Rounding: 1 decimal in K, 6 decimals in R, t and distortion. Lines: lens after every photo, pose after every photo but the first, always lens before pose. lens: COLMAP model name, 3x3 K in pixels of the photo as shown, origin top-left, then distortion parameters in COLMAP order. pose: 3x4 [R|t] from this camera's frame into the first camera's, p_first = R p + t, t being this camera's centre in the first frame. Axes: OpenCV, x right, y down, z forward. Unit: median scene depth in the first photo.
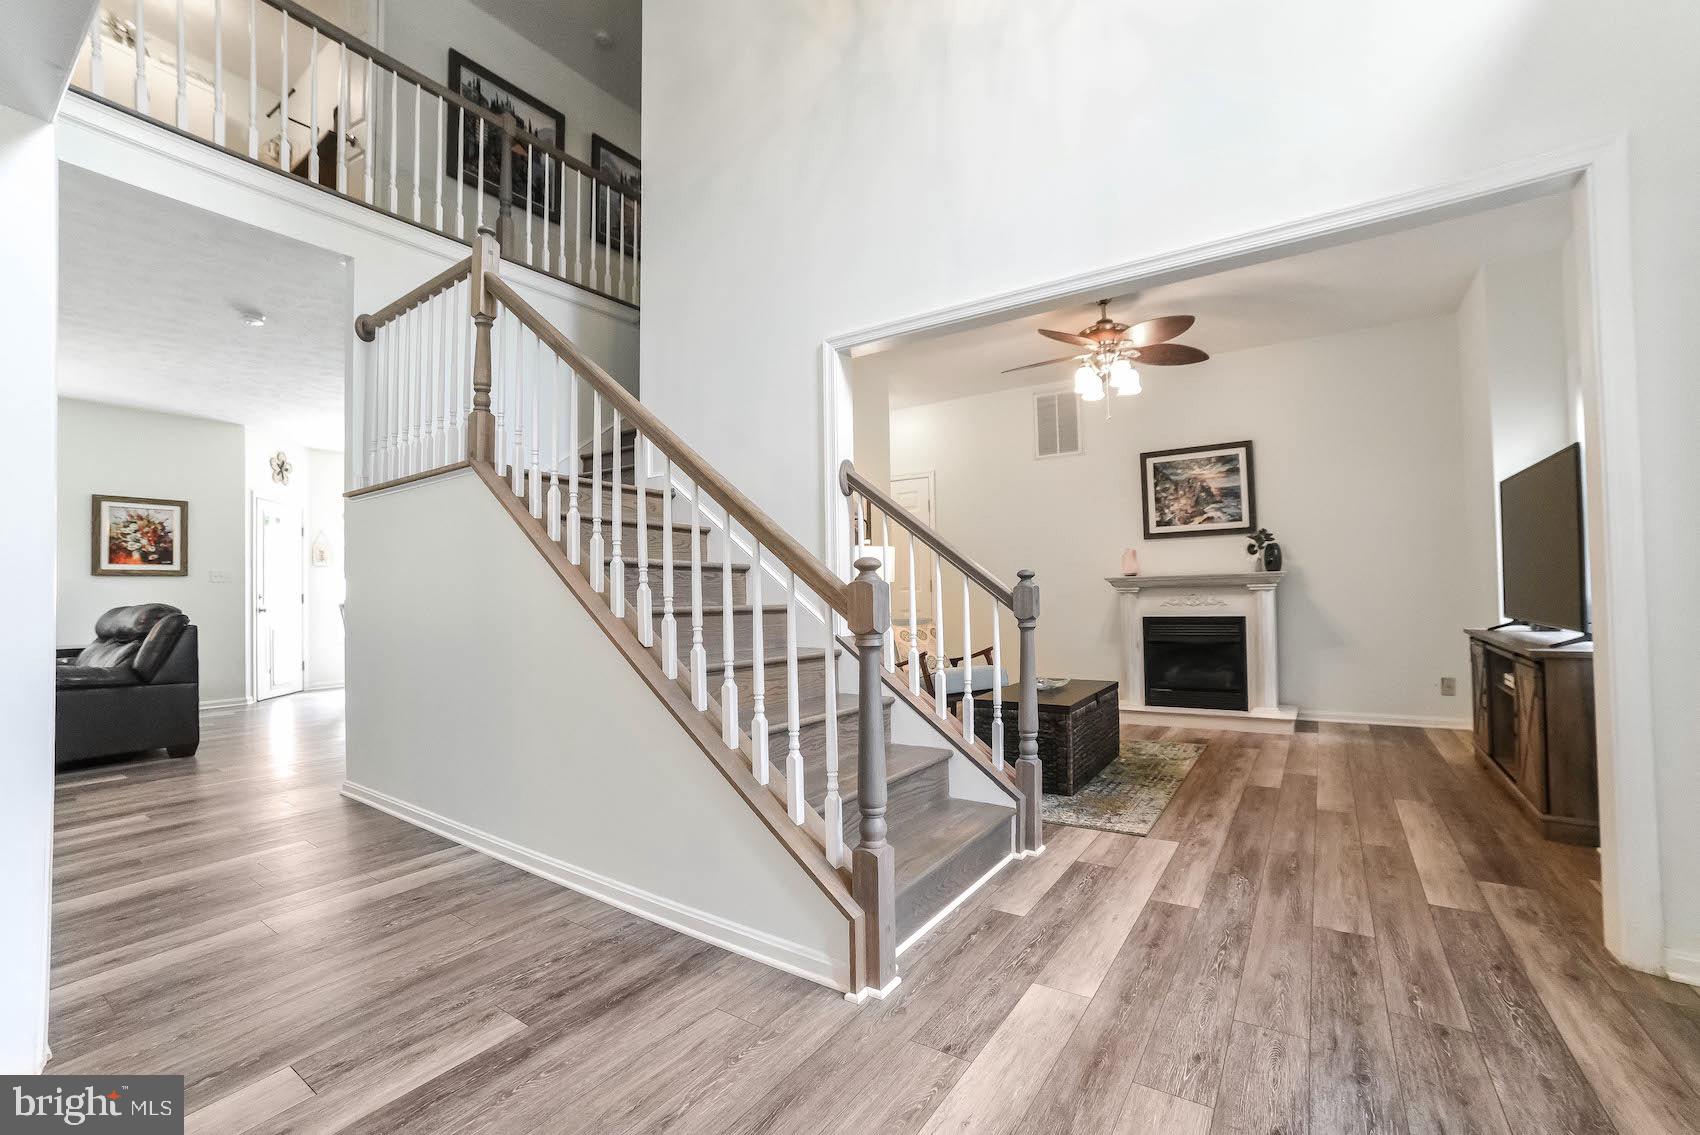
lens RADIAL K [[702.7, 0, 844.5], [0, 702.7, 578.3], [0, 0, 1]] dist [-0.091249, 0.036412]
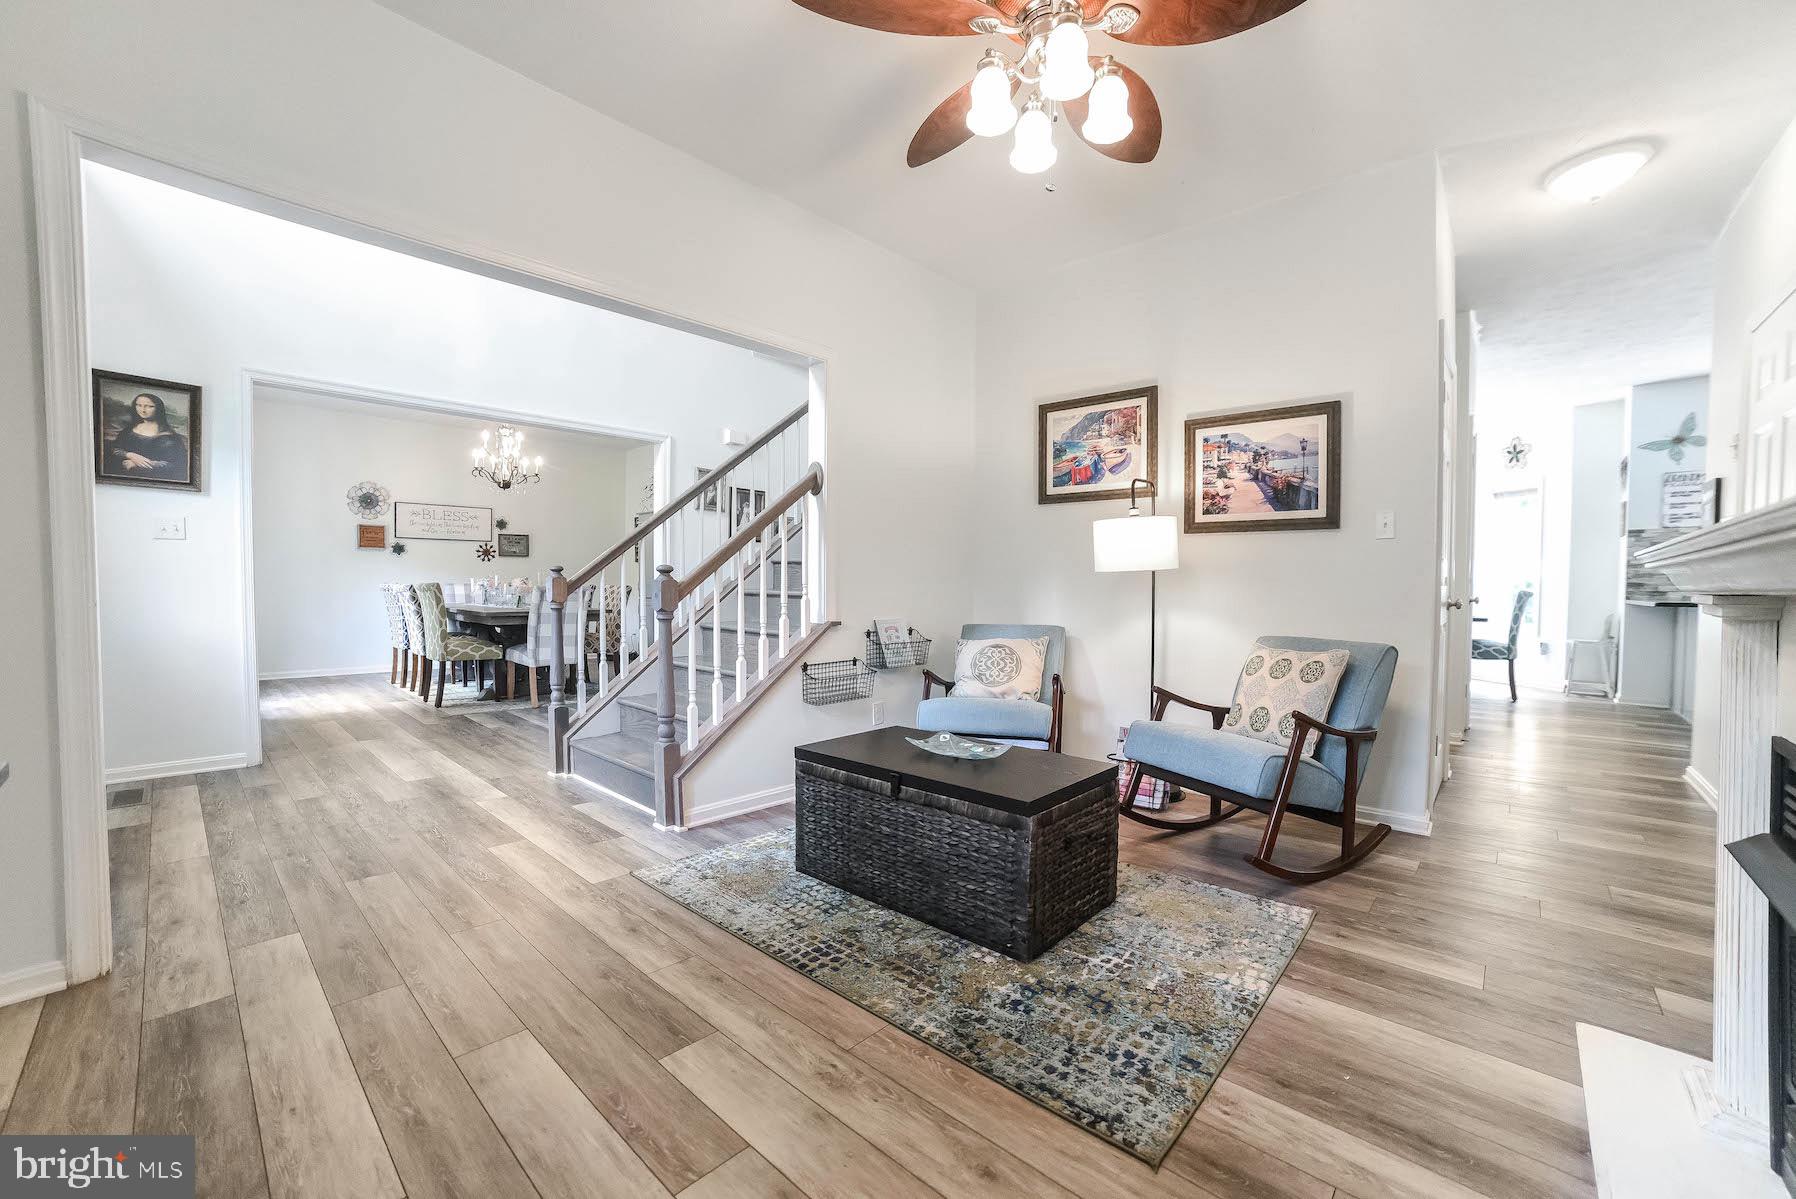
lens RADIAL K [[720.2, 0, 901.9], [0, 720.2, 607.2], [0, 0, 1]] dist [-0.095036, 0.037364]
pose [[-0.124599, 0.051339, -0.990878, 0.961630], [0.013530, 0.998656, 0.050040, 0.002969], [0.992115, -0.007172, -0.125126, 1.112531]]
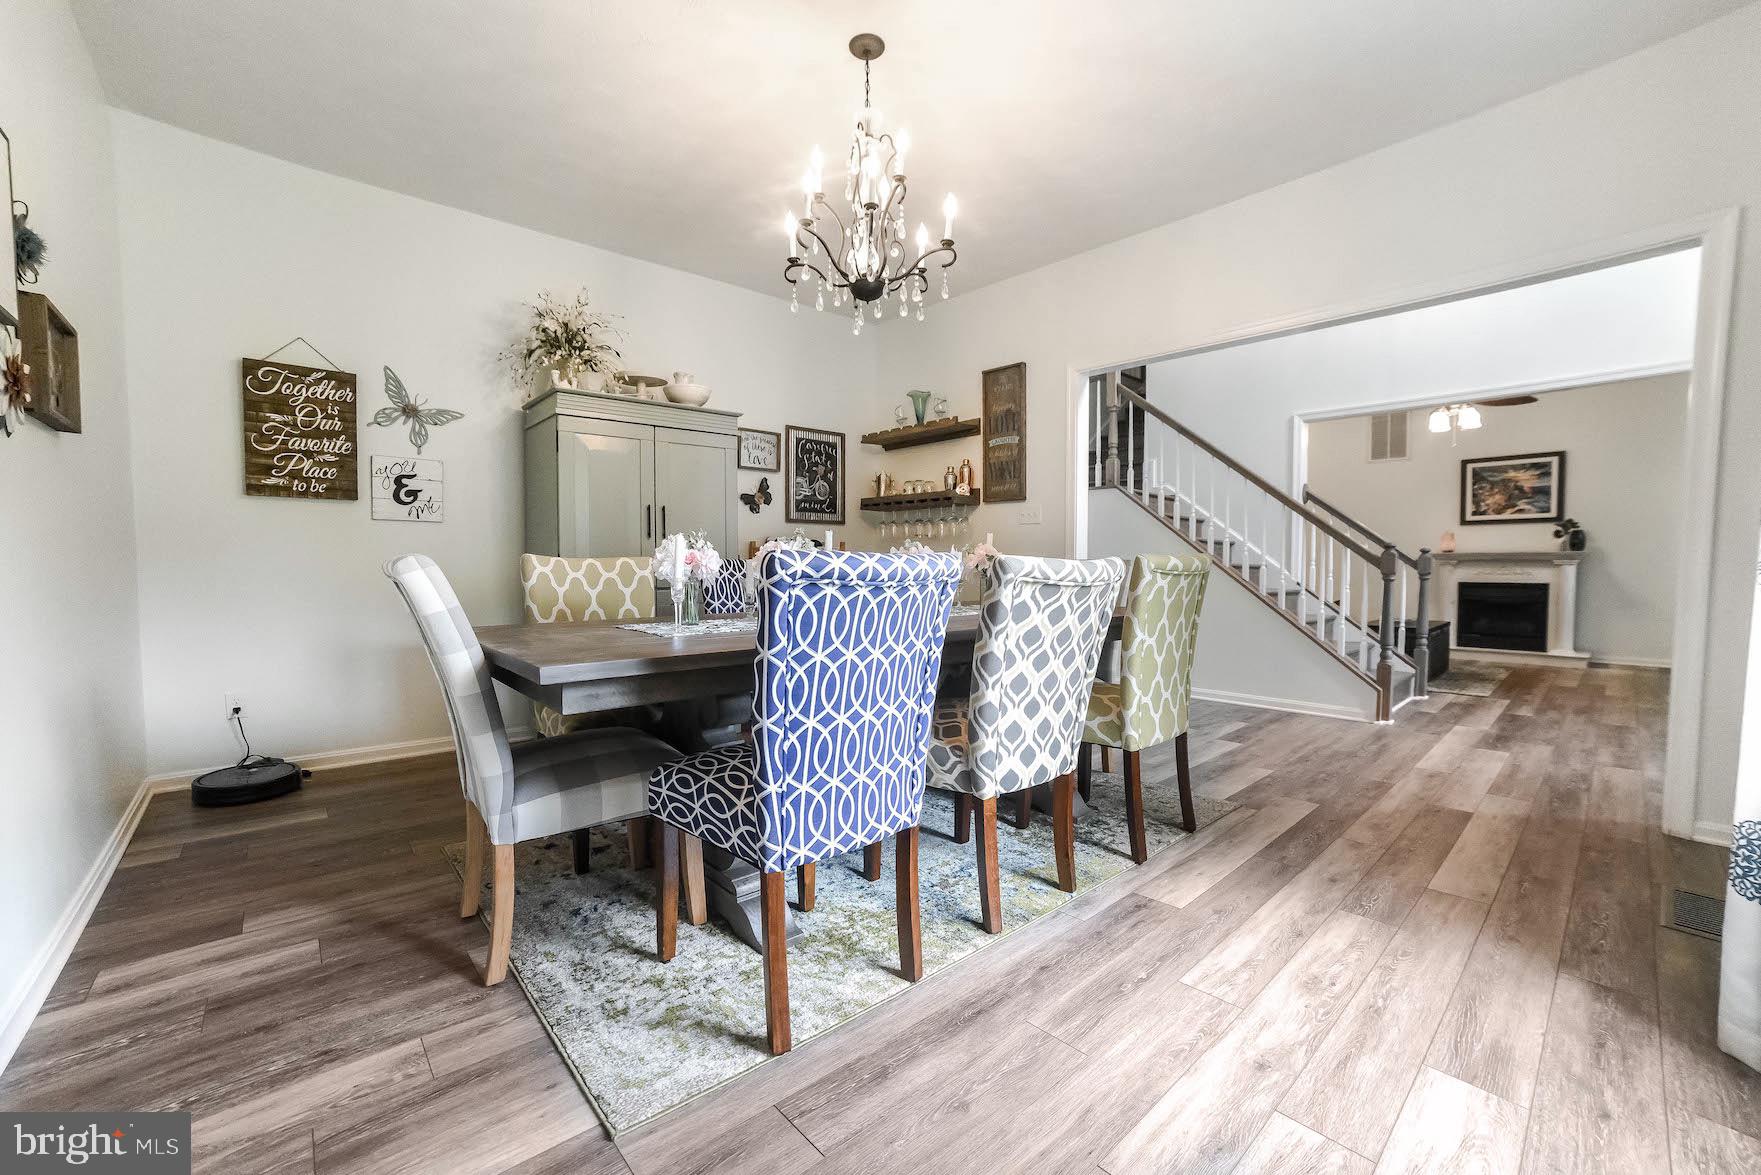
lens RADIAL K [[706.2, 0, 874.0], [0, 706.2, 595.6], [0, 0, 1]] dist [-0.090250, 0.033367]
pose [[0.972131, 0.030571, -0.232438, -0.562702], [-0.014482, 0.997398, 0.070615, 0.006880], [0.233992, -0.065281, 0.970044, -0.823592]]
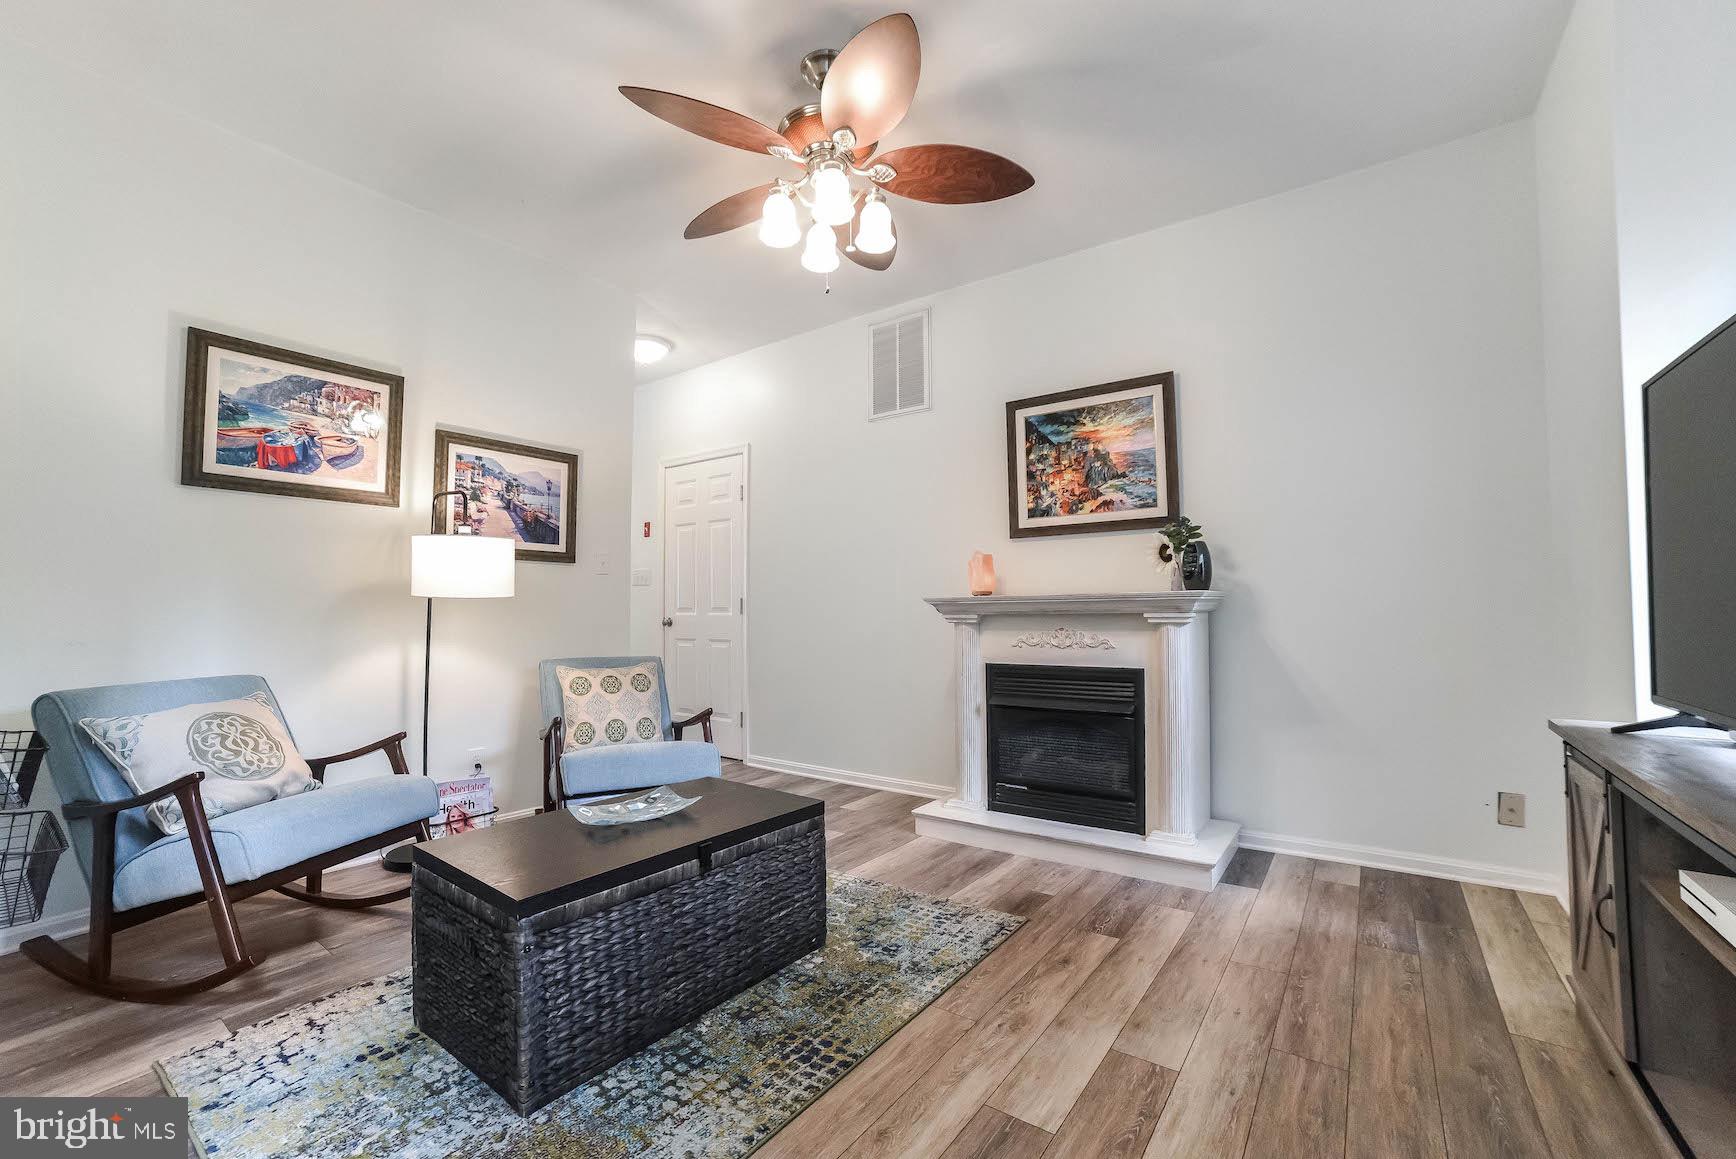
lens RADIAL K [[717.6, 0, 862.4], [0, 717.6, 590.5], [0, 0, 1]] dist [-0.091249, 0.036412]
pose [[0.999527, 0.015921, -0.026303, 0.494867], [-0.016262, 0.999786, -0.012807, 0.002161], [0.026094, 0.013228, 0.999572, 0.545648]]
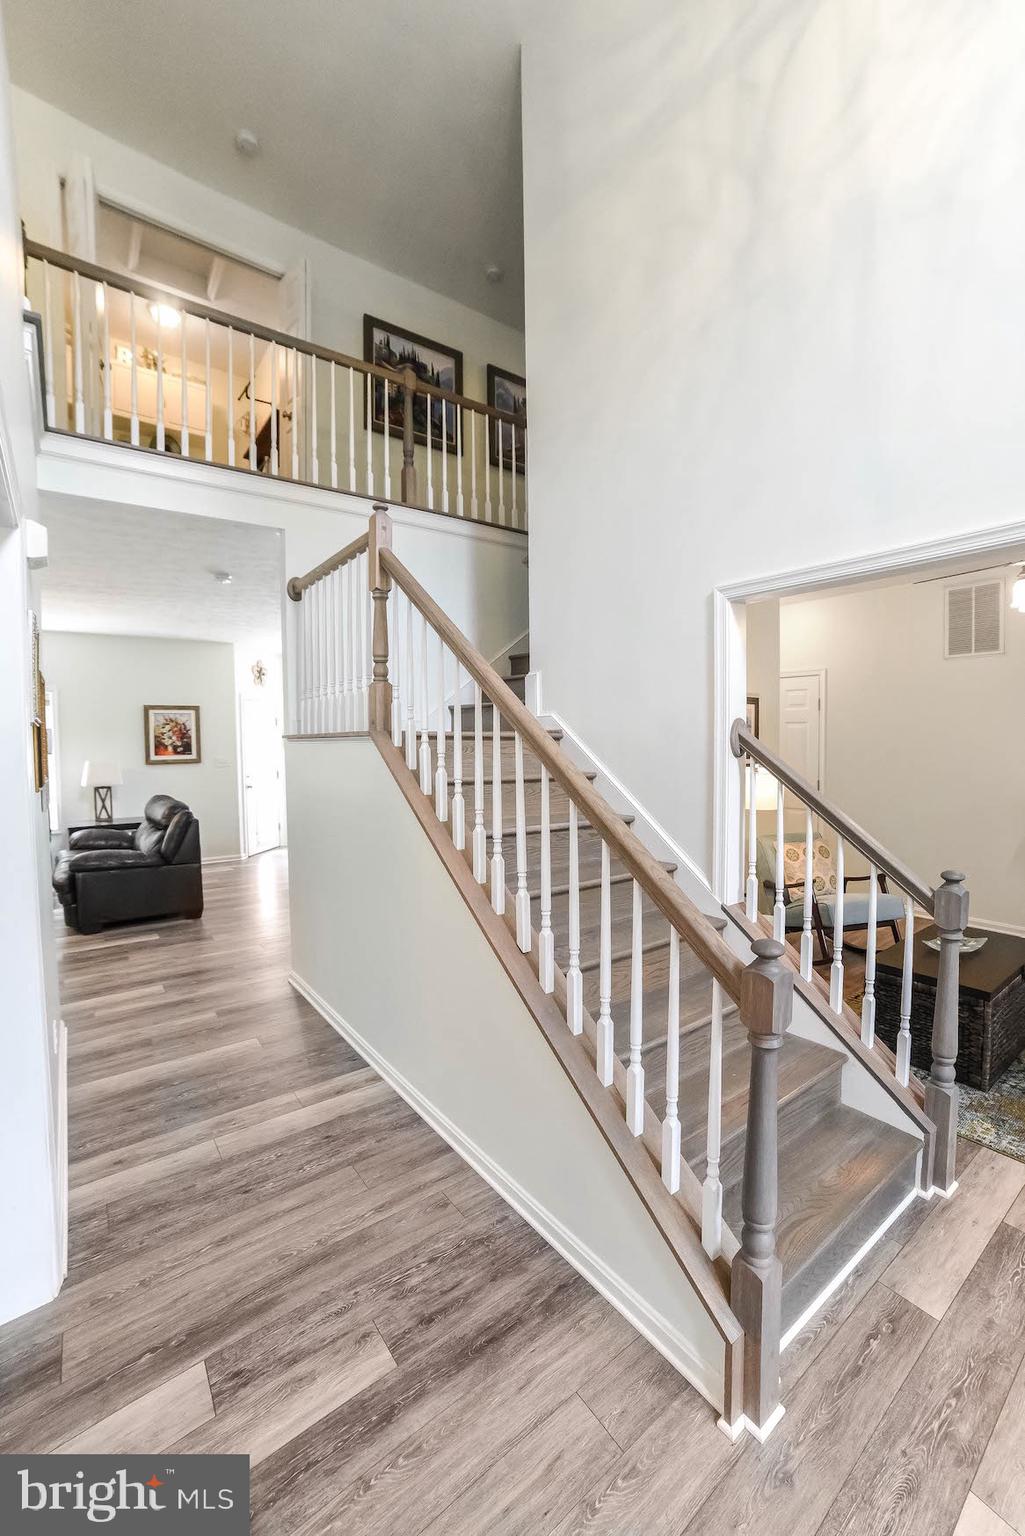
lens RADIAL K [[616.0, 0, 521.6], [0, 616.0, 768.5], [0, 0, 1]] dist [-0.090250, 0.033367]
pose [[0.948647, 0.023835, -0.315436, -0.011559], [-0.000596, 0.997290, 0.073564, -0.142189], [0.316335, -0.069598, 0.946091, 0.121202]]
